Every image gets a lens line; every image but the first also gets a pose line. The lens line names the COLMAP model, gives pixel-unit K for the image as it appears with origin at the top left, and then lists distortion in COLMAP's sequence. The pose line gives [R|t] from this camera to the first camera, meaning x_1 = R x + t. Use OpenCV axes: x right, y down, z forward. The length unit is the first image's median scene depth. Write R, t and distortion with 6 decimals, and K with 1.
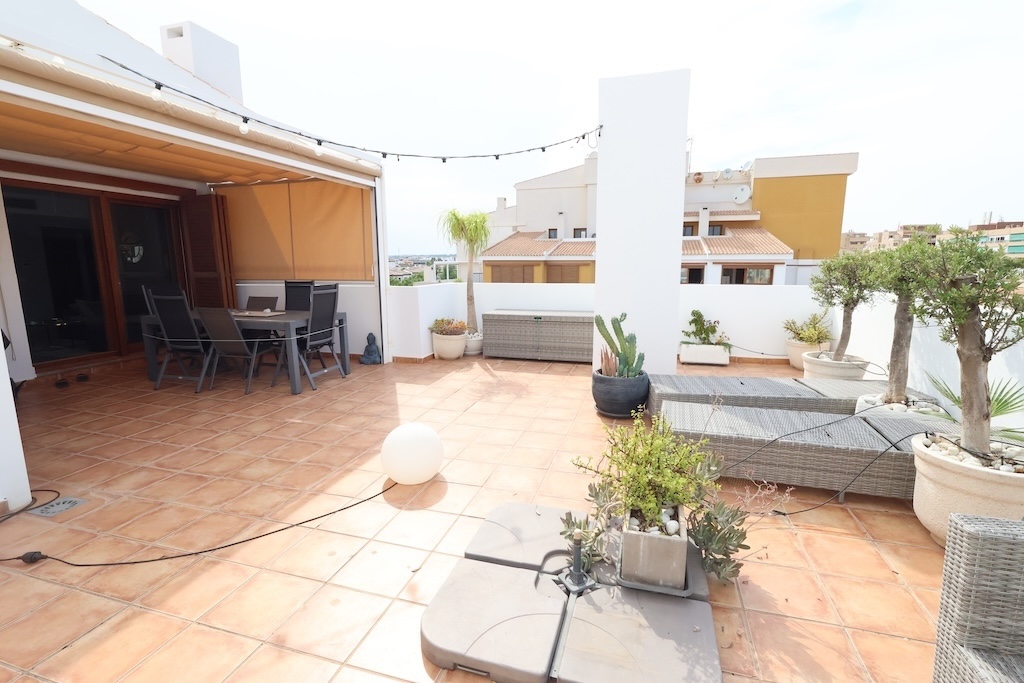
lens RADIAL K [[472.4, 0, 510.9], [0, 472.4, 340.0], [0, 0, 1]] dist [0.000249, -0.000080]
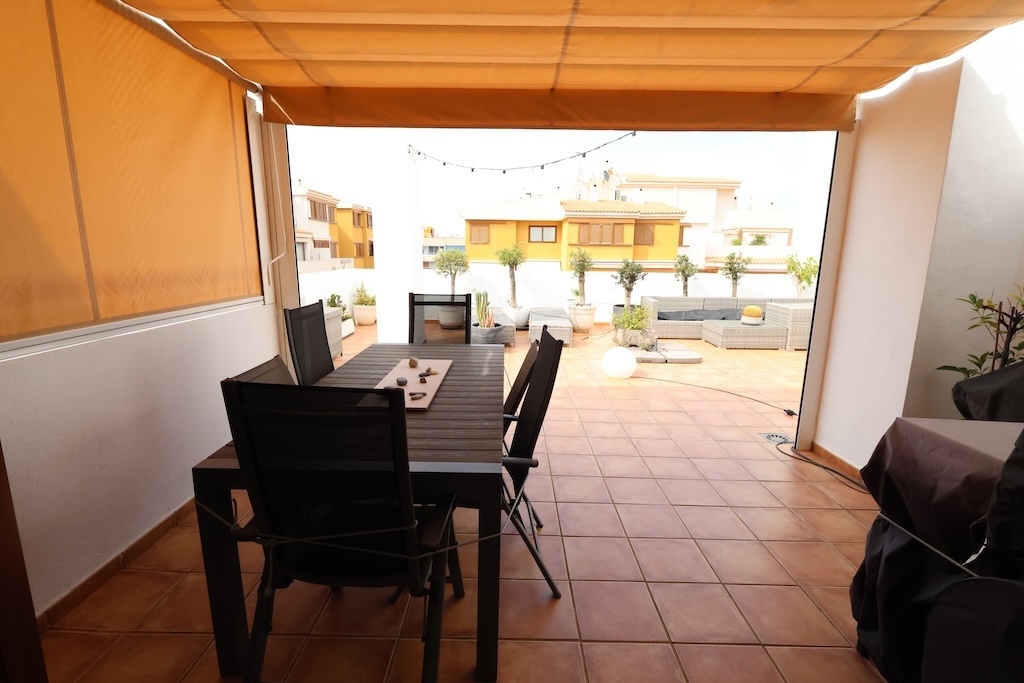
lens RADIAL K [[474.0, 0, 509.0], [0, 474.0, 339.9], [0, 0, 1]] dist [0.000009, 0.000162]
pose [[-0.281786, -0.179960, 0.942449, -0.997744], [0.143172, 0.963369, 0.226763, -0.180754], [-0.948735, 0.198831, -0.245699, 1.015070]]
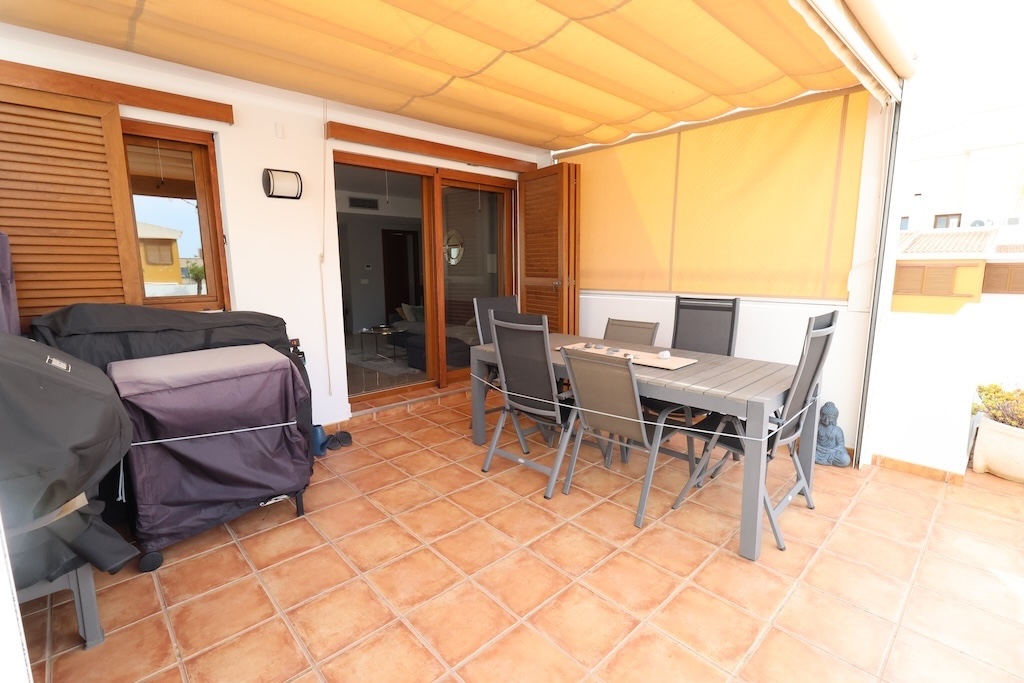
lens RADIAL K [[474.8, 0, 512.0], [0, 474.8, 341.5], [0, 0, 1]] dist [0.000743, 0.000042]
pose [[0.866648, 0.078878, -0.492645, -0.398196], [-0.078423, 0.996686, 0.021621, -0.074100], [0.492718, 0.019897, 0.869962, 0.441570]]
